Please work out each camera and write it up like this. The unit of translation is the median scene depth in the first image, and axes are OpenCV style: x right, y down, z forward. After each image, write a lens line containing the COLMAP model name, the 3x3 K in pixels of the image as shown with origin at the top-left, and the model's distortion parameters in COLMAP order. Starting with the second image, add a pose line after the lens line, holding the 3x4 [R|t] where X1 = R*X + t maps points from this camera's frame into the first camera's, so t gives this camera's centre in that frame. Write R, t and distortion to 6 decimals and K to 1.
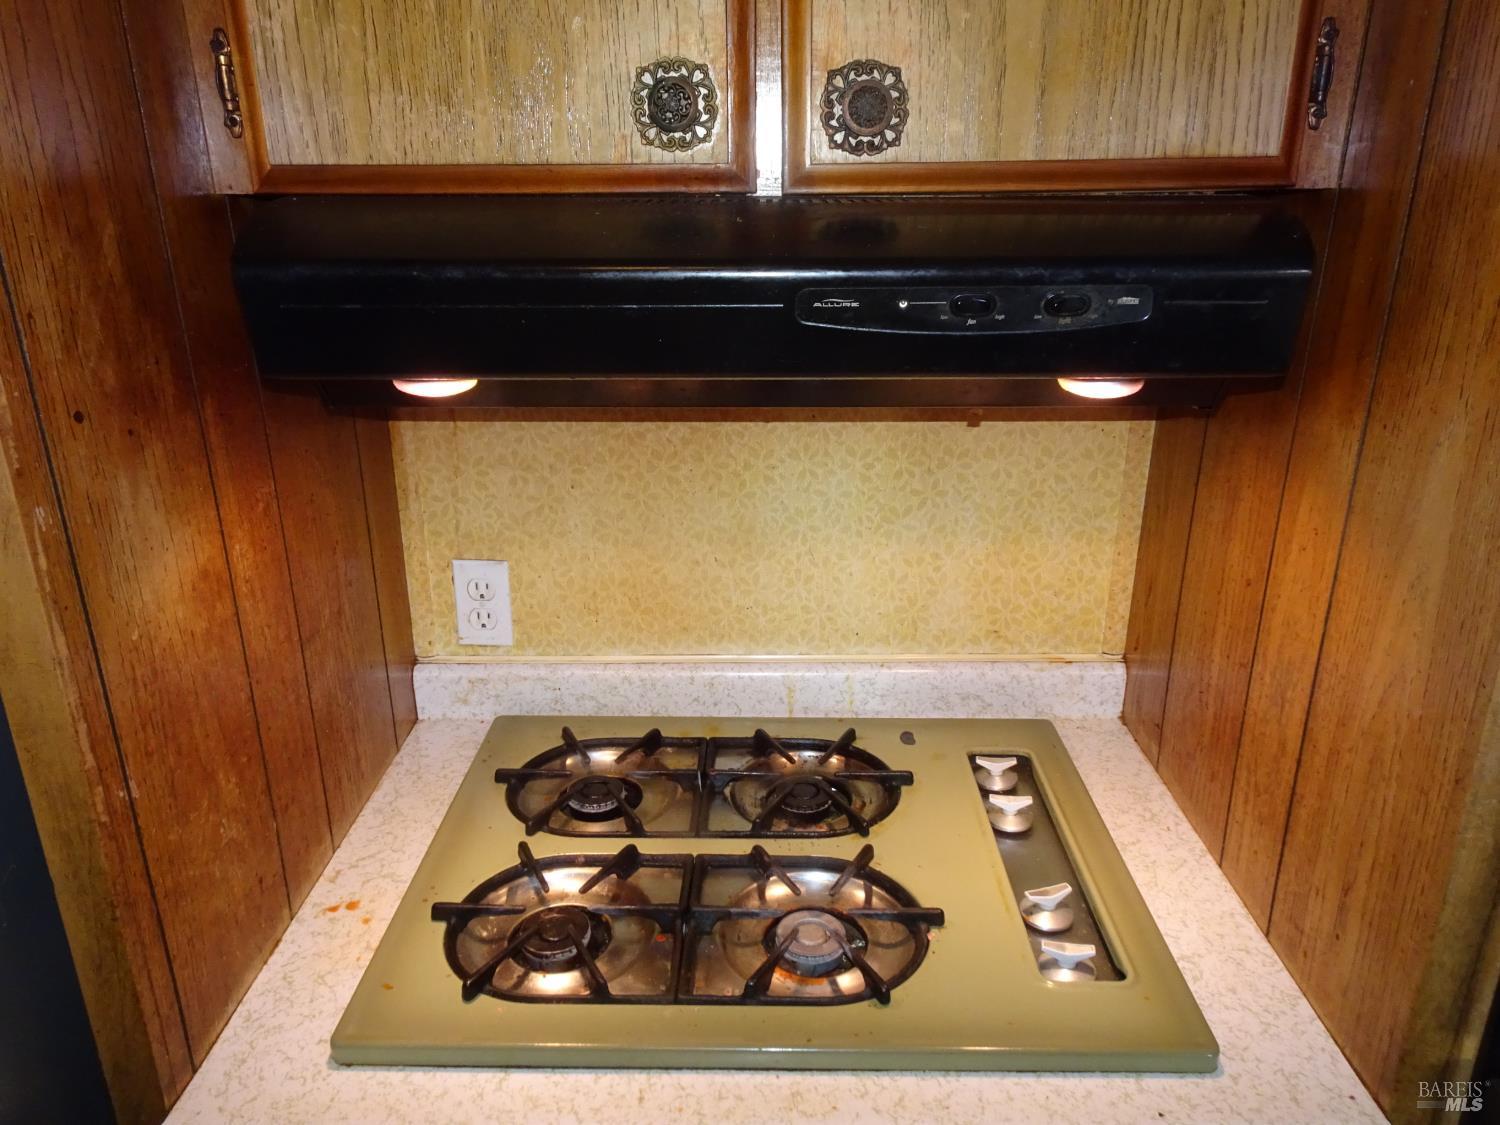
lens RADIAL K [[1072.0, 0, 750.0], [0, 1072.0, 562.5], [0, 0, 1]] dist [0.001020, -0.001162]
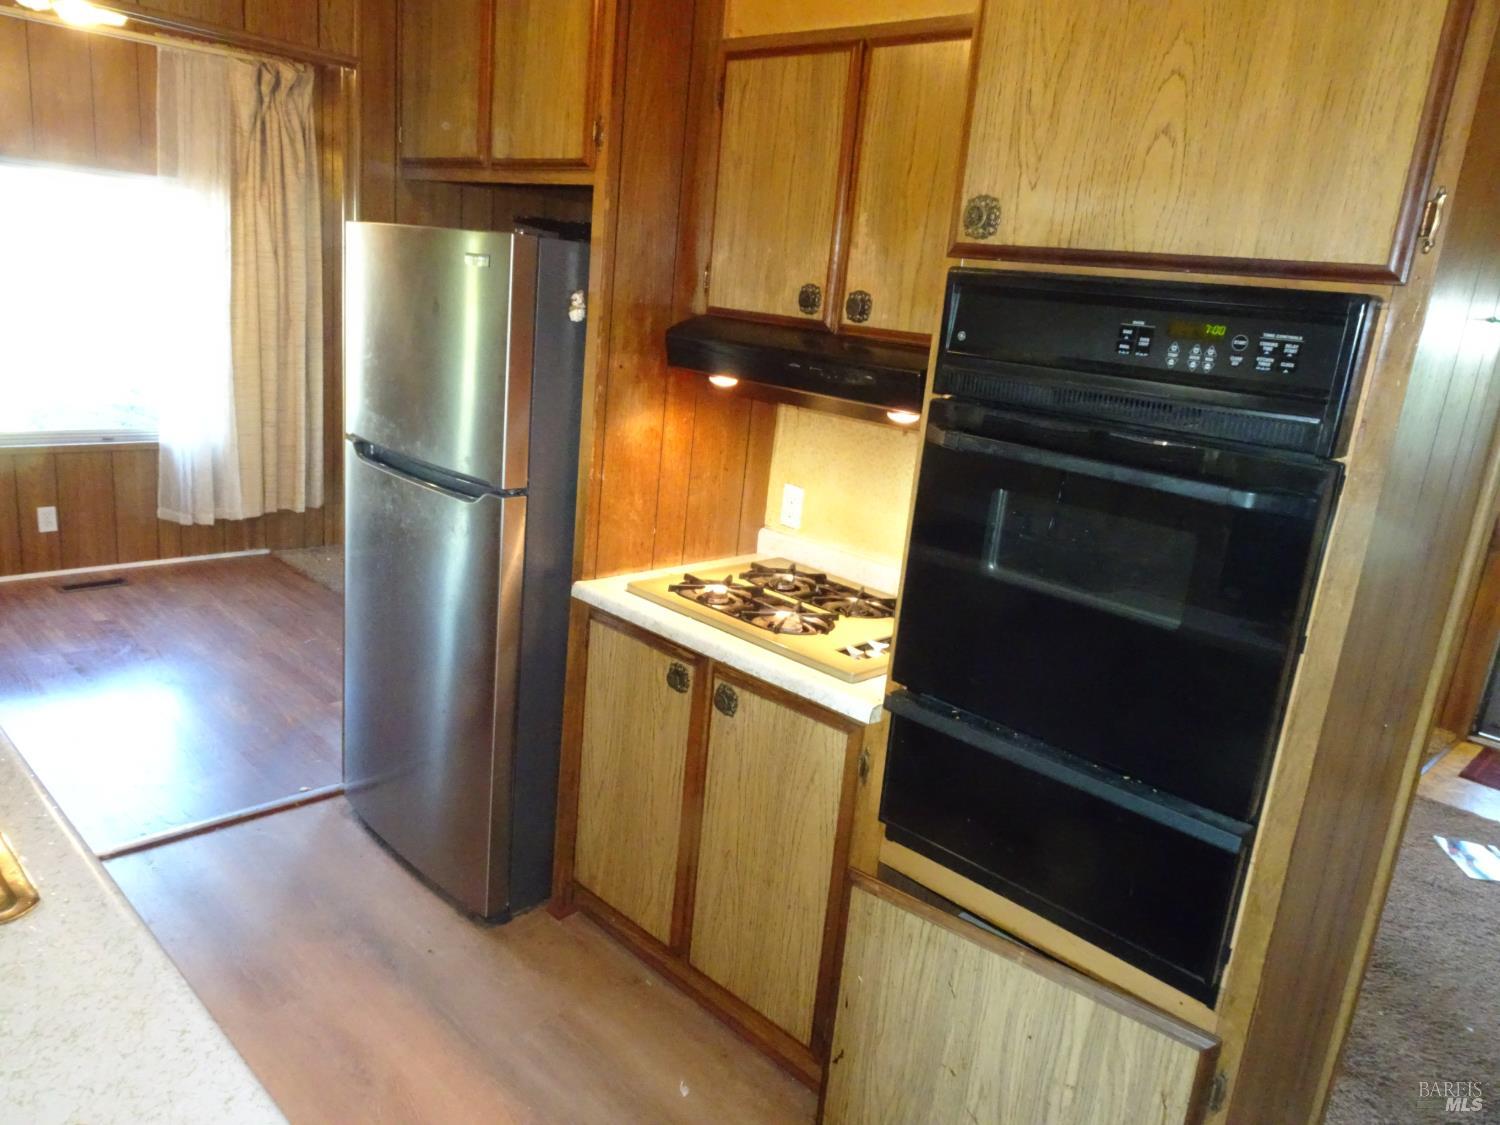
lens RADIAL K [[1057.7, 0, 750.0], [0, 1057.7, 562.5], [0, 0, 1]] dist [-0.000872, -0.000193]
pose [[0.724173, 0.248459, -0.643305, 1.783402], [-0.329543, 0.944119, -0.006329, 0.304081], [0.605785, 0.216580, 0.765583, -1.095560]]
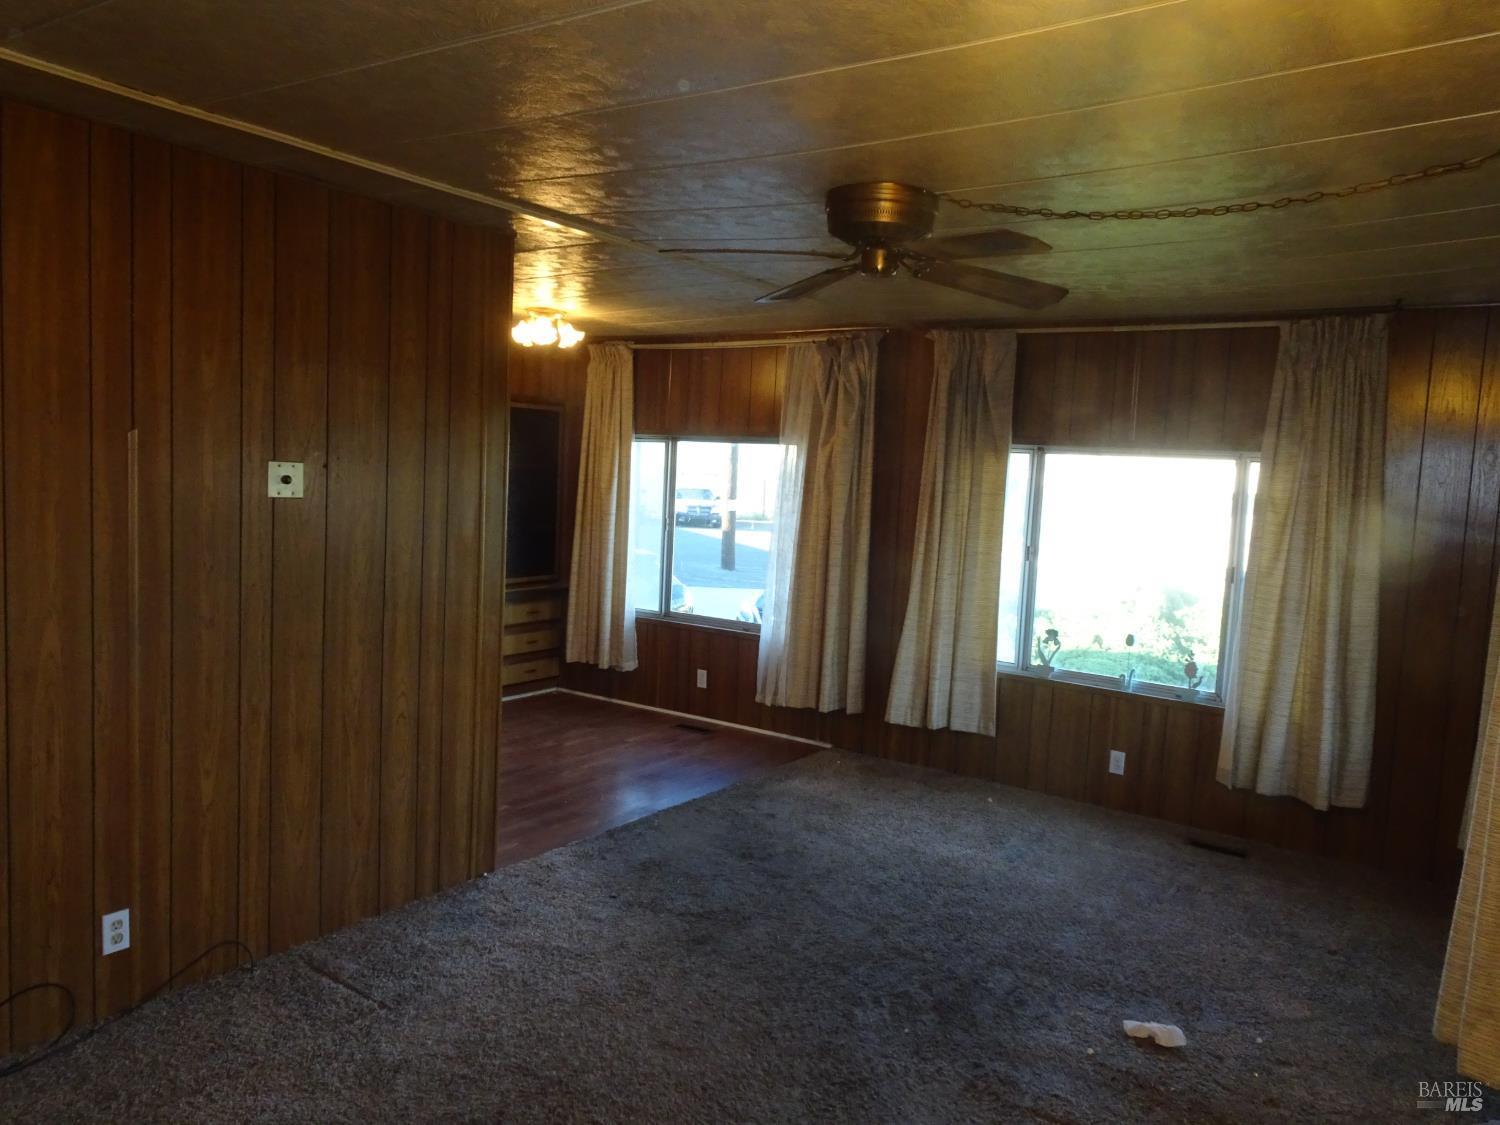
lens RADIAL K [[1056.8, 0, 750.0], [0, 1056.8, 562.5], [0, 0, 1]] dist [-0.004364, 0.001980]
pose [[-0.541408, 0.053153, -0.839078, 1.803357], [-0.331332, 0.903746, 0.271039, -2.002269], [0.772720, 0.424756, -0.471684, 5.172002]]
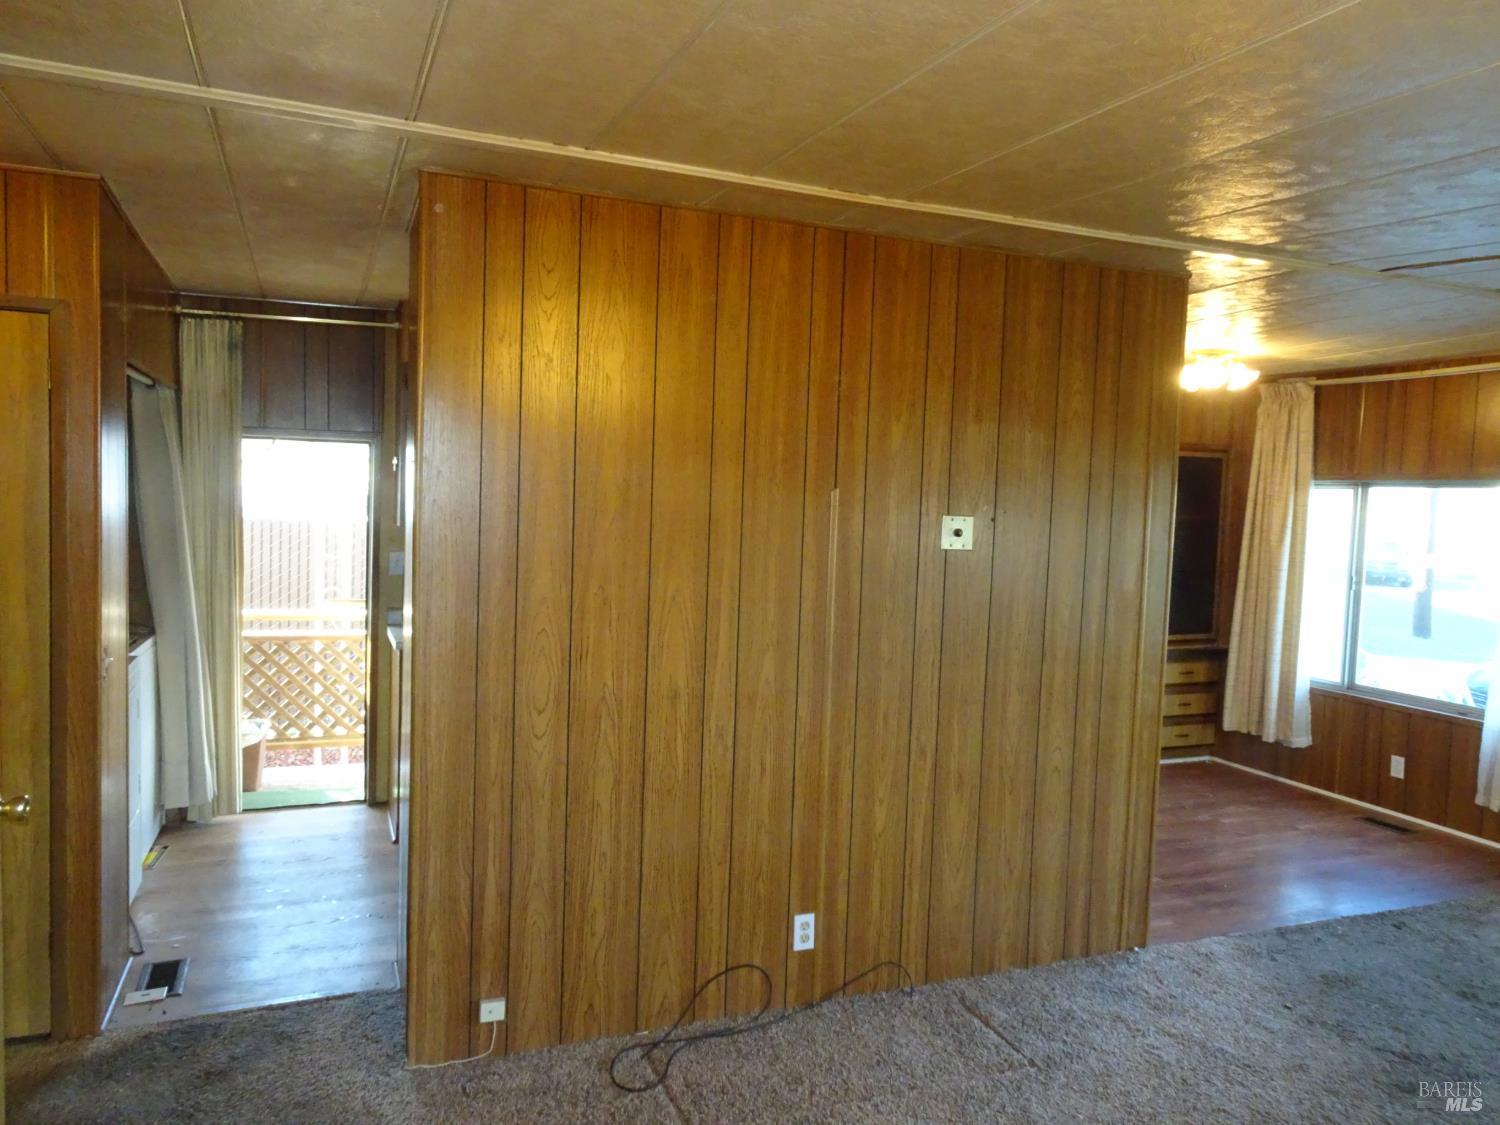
lens RADIAL K [[1057.7, 0, 750.0], [0, 1057.7, 562.5], [0, 0, 1]] dist [-0.000872, -0.000193]
pose [[-0.916568, -0.000600, -0.399878, 1.840290], [-0.165219, 0.911220, 0.377333, -1.974371], [0.364151, 0.411919, -0.835295, 5.086502]]
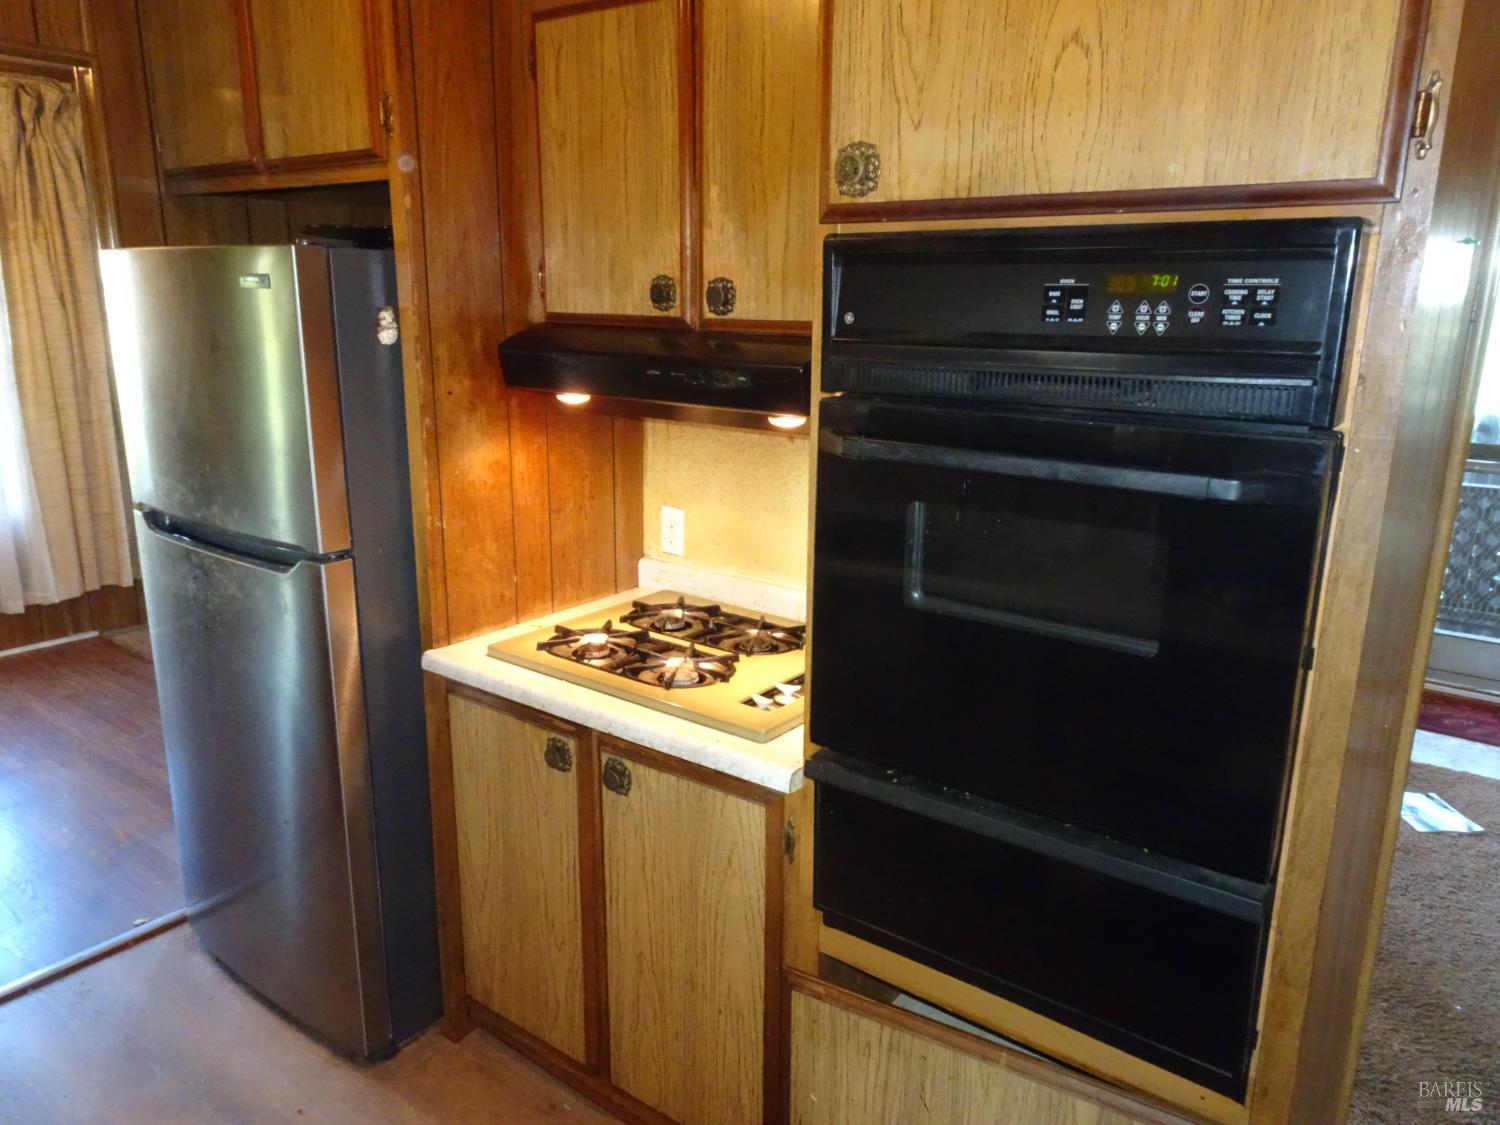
lens RADIAL K [[1063.0, 0, 750.0], [0, 1063.0, 562.5], [0, 0, 1]] dist [0.002850, -0.000274]
pose [[0.807029, 0.160408, -0.568307, 1.542384], [-0.218235, 0.975282, -0.034627, 0.209030], [0.548705, 0.151969, 0.822087, -0.779130]]
